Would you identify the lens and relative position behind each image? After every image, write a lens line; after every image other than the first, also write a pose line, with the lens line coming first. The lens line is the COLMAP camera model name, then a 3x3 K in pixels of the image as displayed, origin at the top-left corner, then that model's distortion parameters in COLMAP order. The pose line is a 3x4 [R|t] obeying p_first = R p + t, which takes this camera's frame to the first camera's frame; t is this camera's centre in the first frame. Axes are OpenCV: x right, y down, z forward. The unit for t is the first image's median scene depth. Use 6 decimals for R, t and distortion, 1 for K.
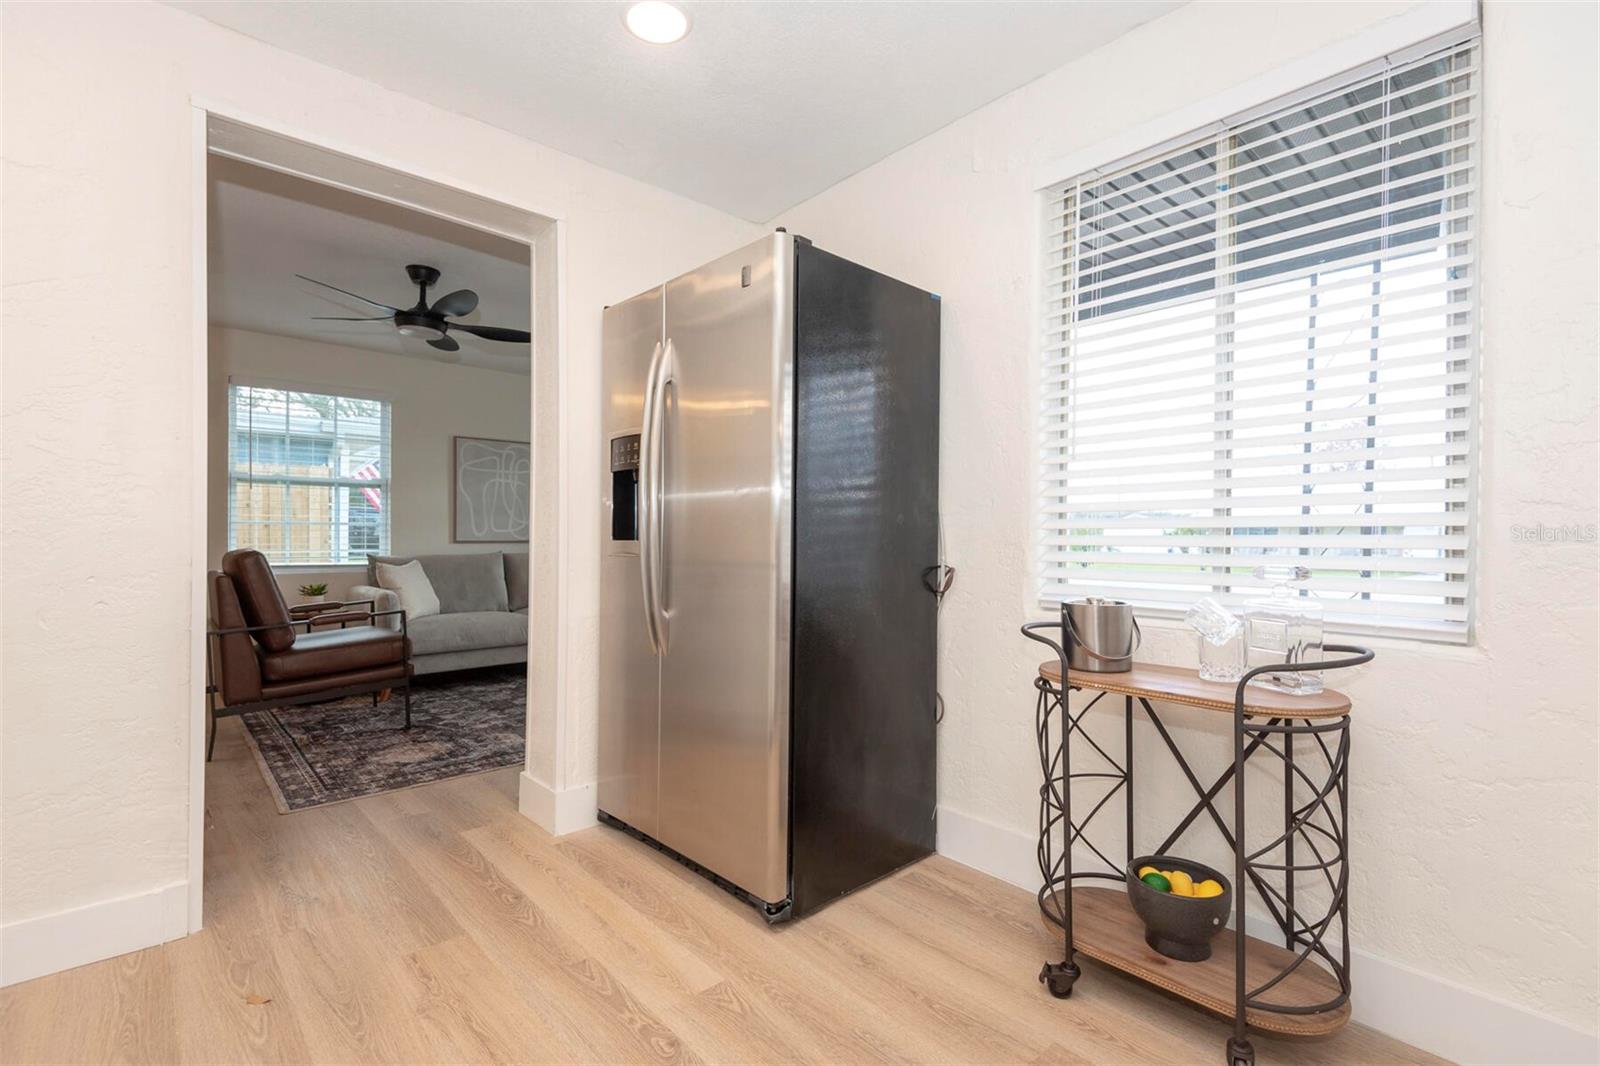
lens RADIAL K [[735.3, 0, 806.8], [0, 735.3, 534.8], [0, 0, 1]] dist [0.029283, -0.019001]
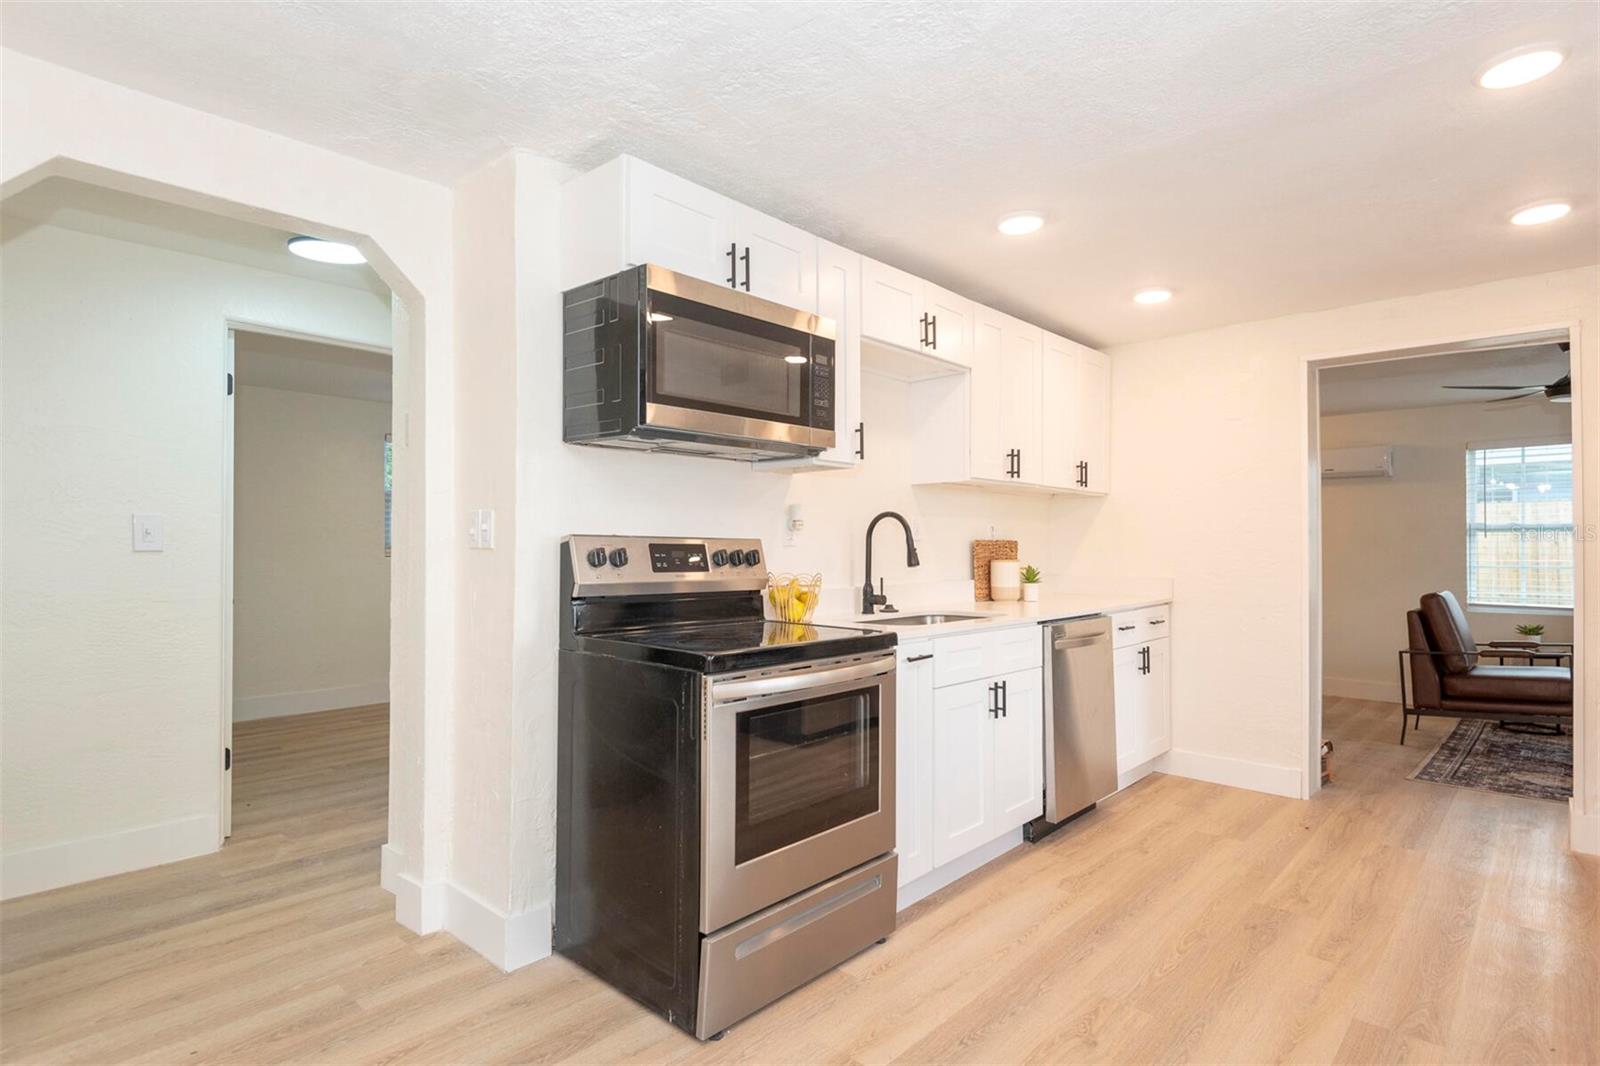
lens RADIAL K [[845.8, 0, 799.6], [0, 845.8, 539.3], [0, 0, 1]] dist [0.019064, -0.000625]
pose [[0.094474, -0.017303, -0.995377, 0.657037], [-0.005574, 0.999824, -0.017909, -0.040234], [0.995512, 0.007241, 0.094361, -0.255373]]
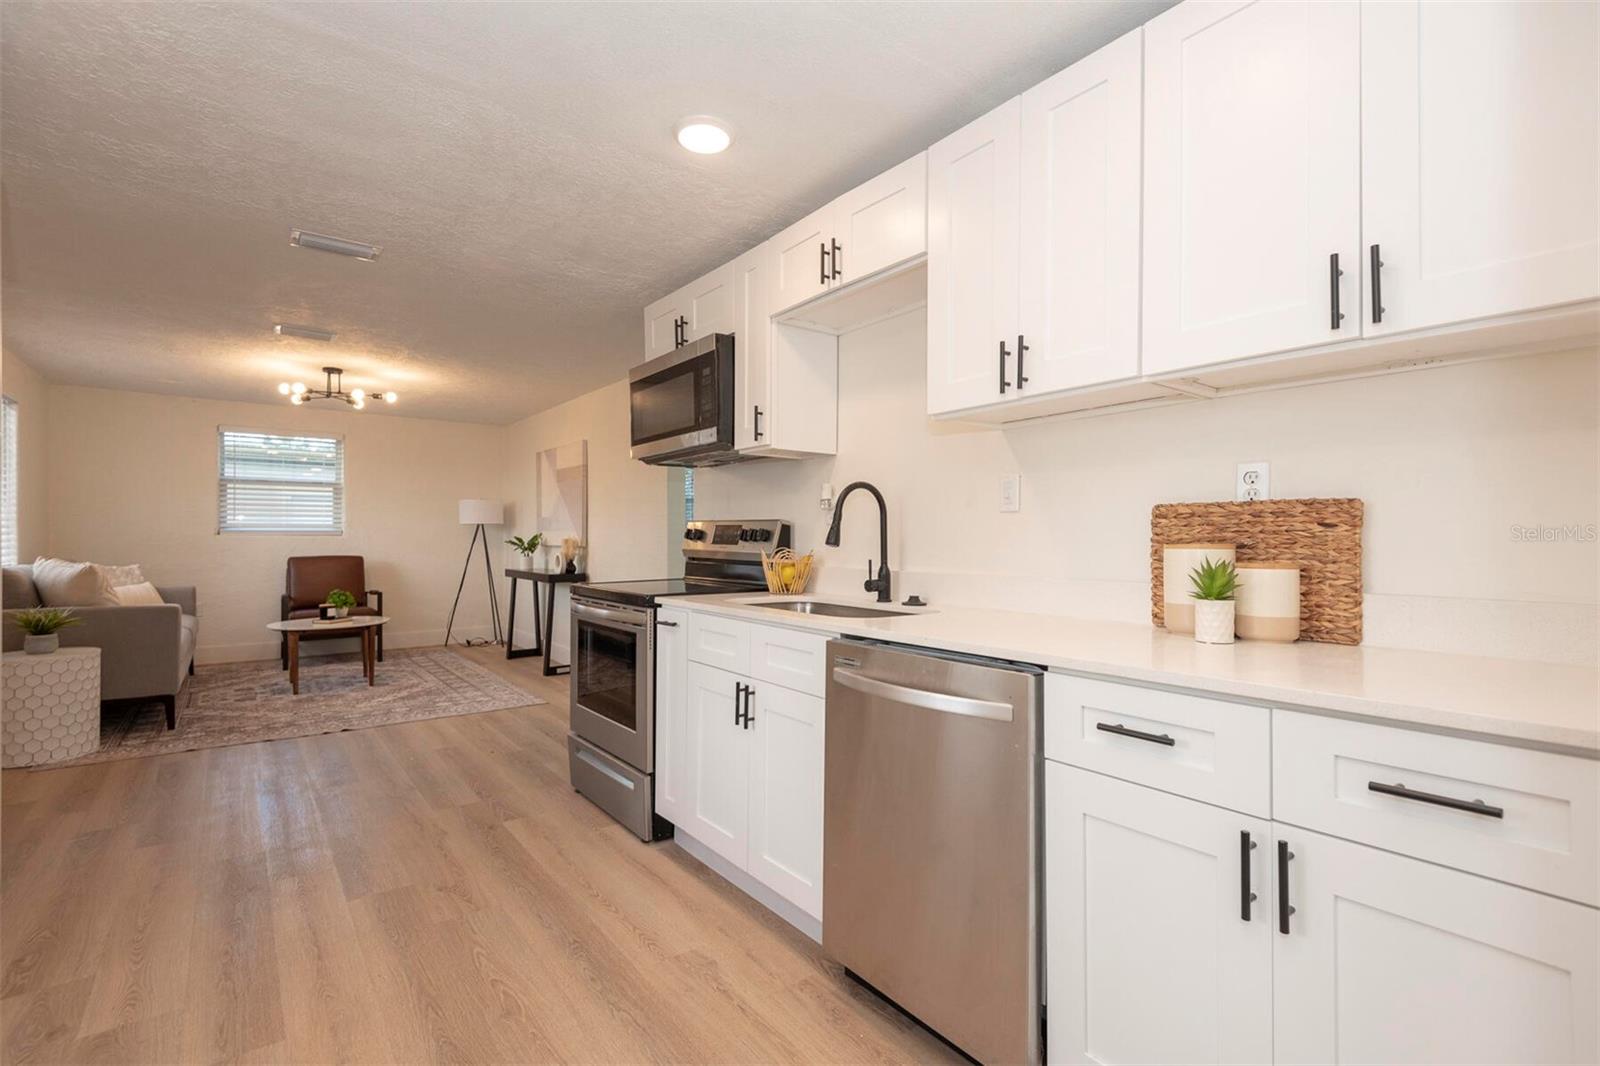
lens RADIAL K [[741.0, 0, 804.4], [0, 741.0, 538.2], [0, 0, 1]] dist [0.032929, -0.018026]
pose [[-0.995804, -0.011833, 0.090748, -0.335947], [-0.011272, 0.999914, 0.006688, -0.039653], [-0.090819, 0.005637, -0.995851, 0.689453]]
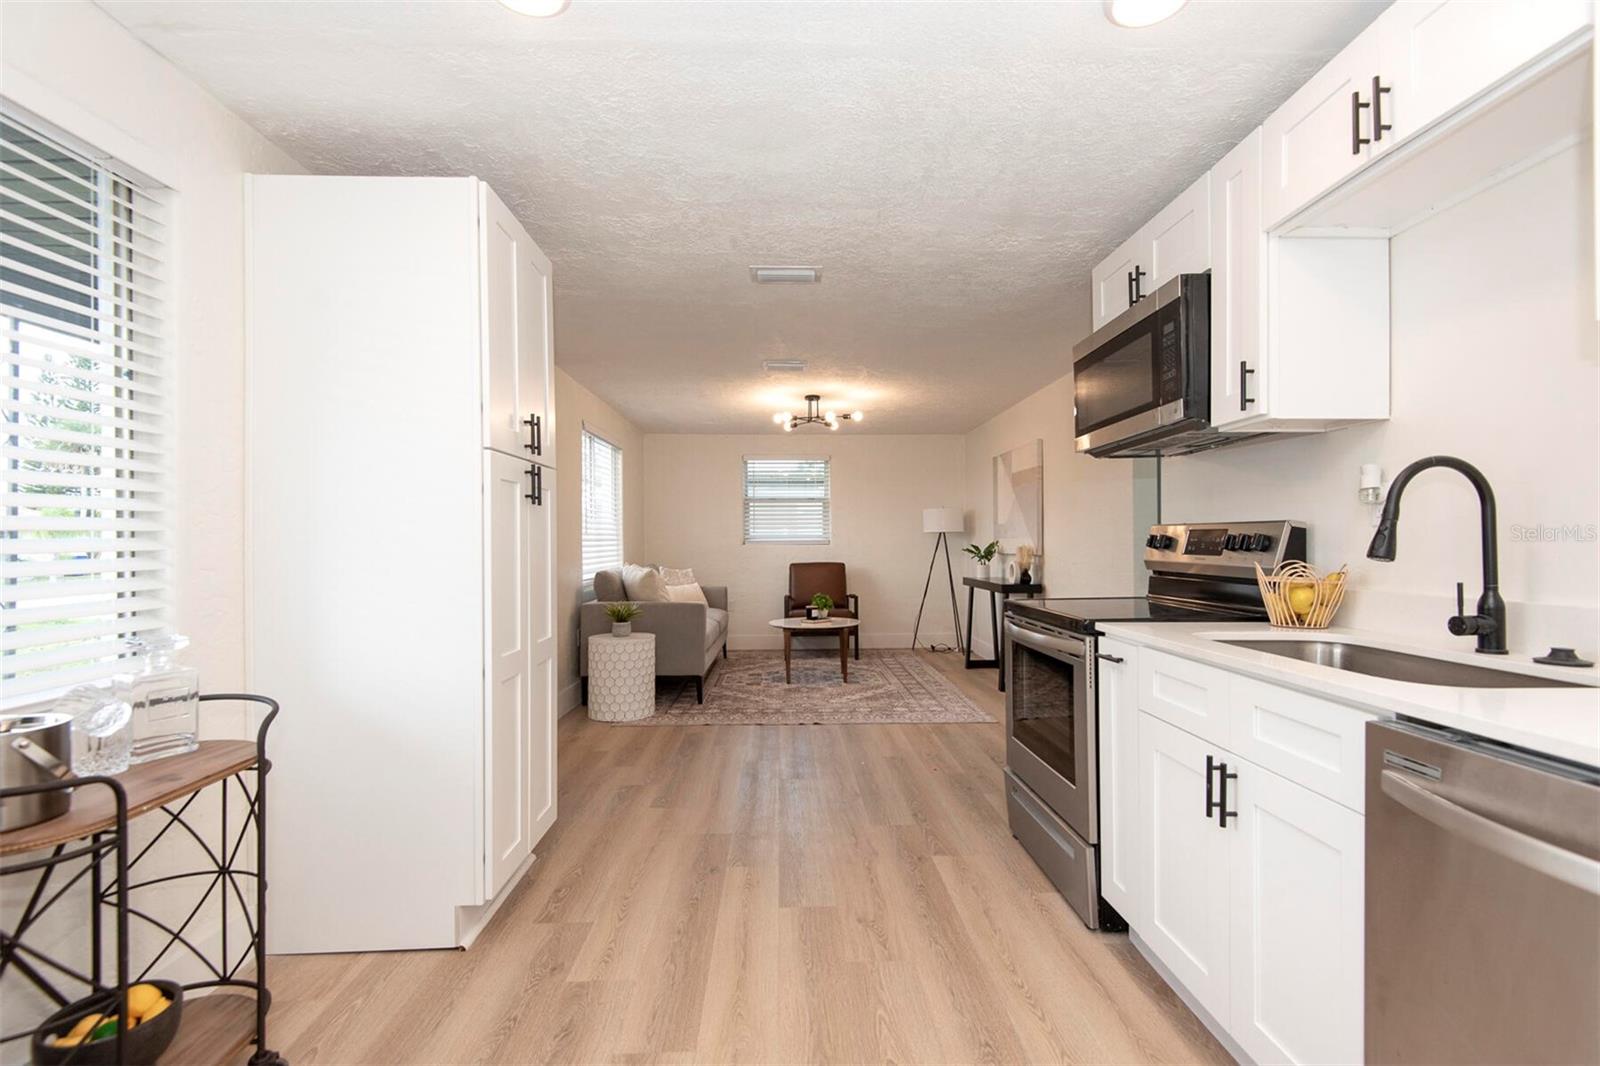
lens RADIAL K [[746.4, 0, 798.5], [0, 746.4, 540.8], [0, 0, 1]] dist [0.042753, -0.029843]
pose [[-0.753613, -0.002061, 0.657315, -0.334121], [0.001791, 0.999985, 0.005189, -0.042528], [-0.657316, 0.005088, -0.753598, 0.558249]]
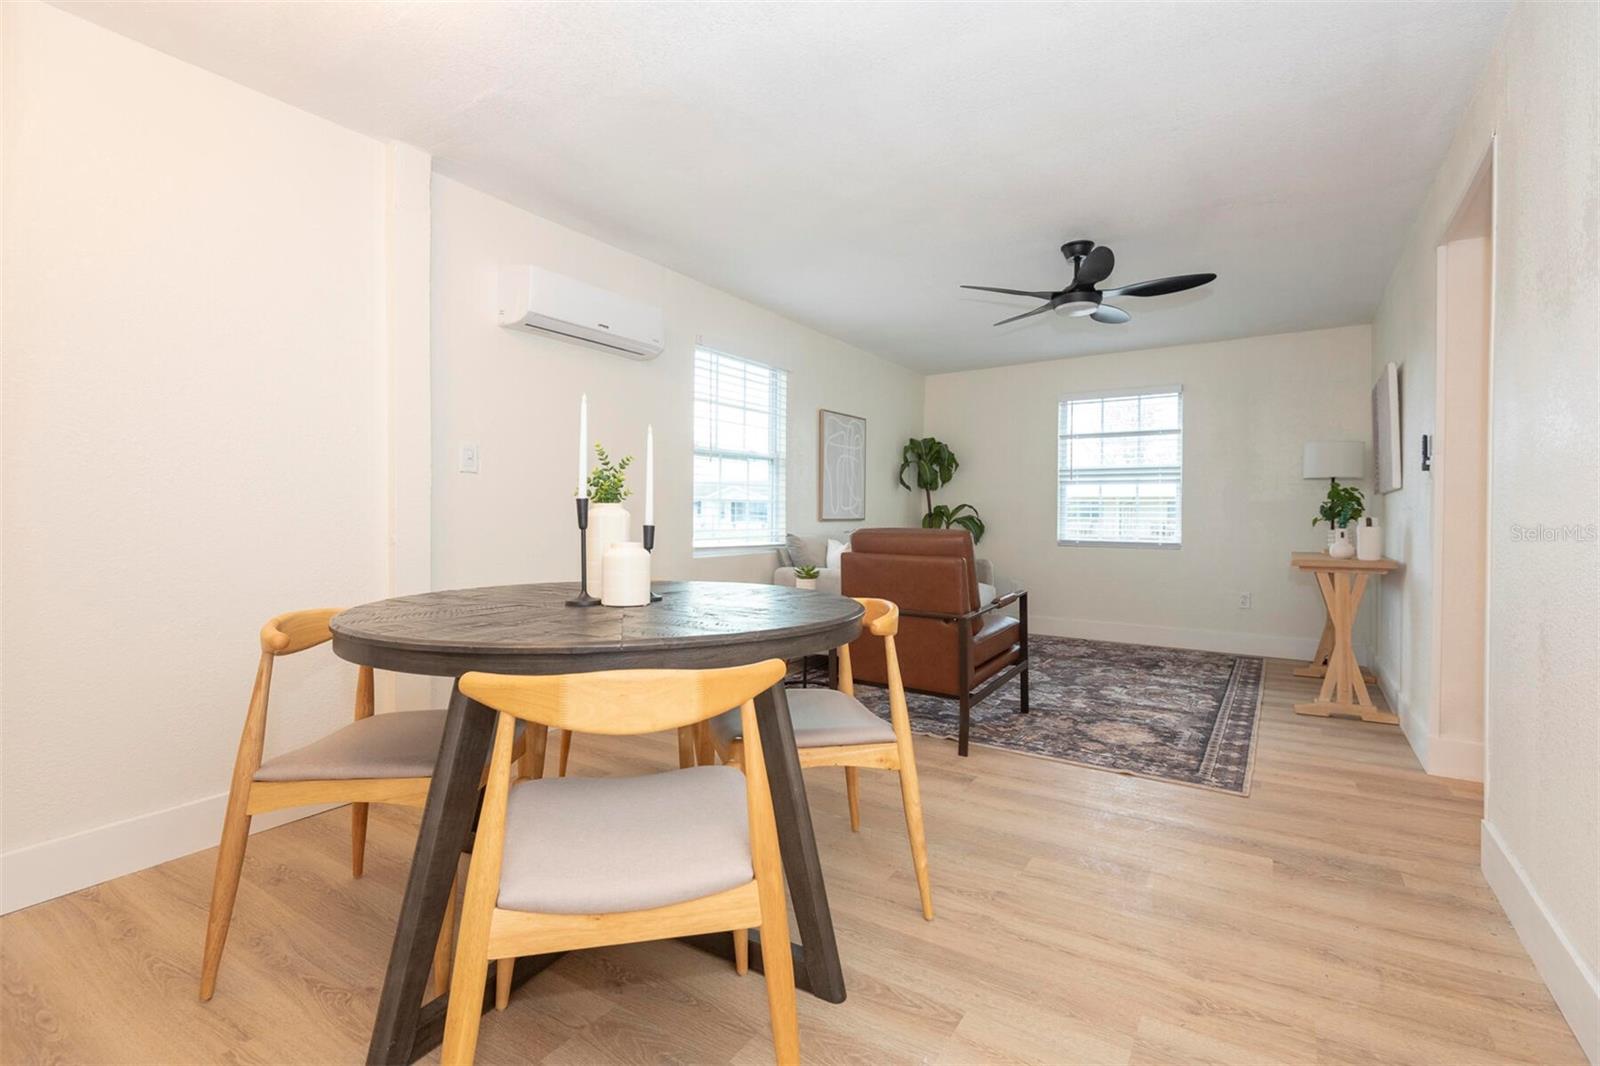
lens RADIAL K [[723.5, 0, 802.4], [0, 723.5, 513.2], [0, 0, 1]] dist [0.035696, -0.030584]
pose [[0.968806, -0.001204, 0.247816, -1.191865], [0.001573, 0.999998, -0.001290, 0.003163], [-0.247814, 0.001640, 0.968806, 0.169398]]
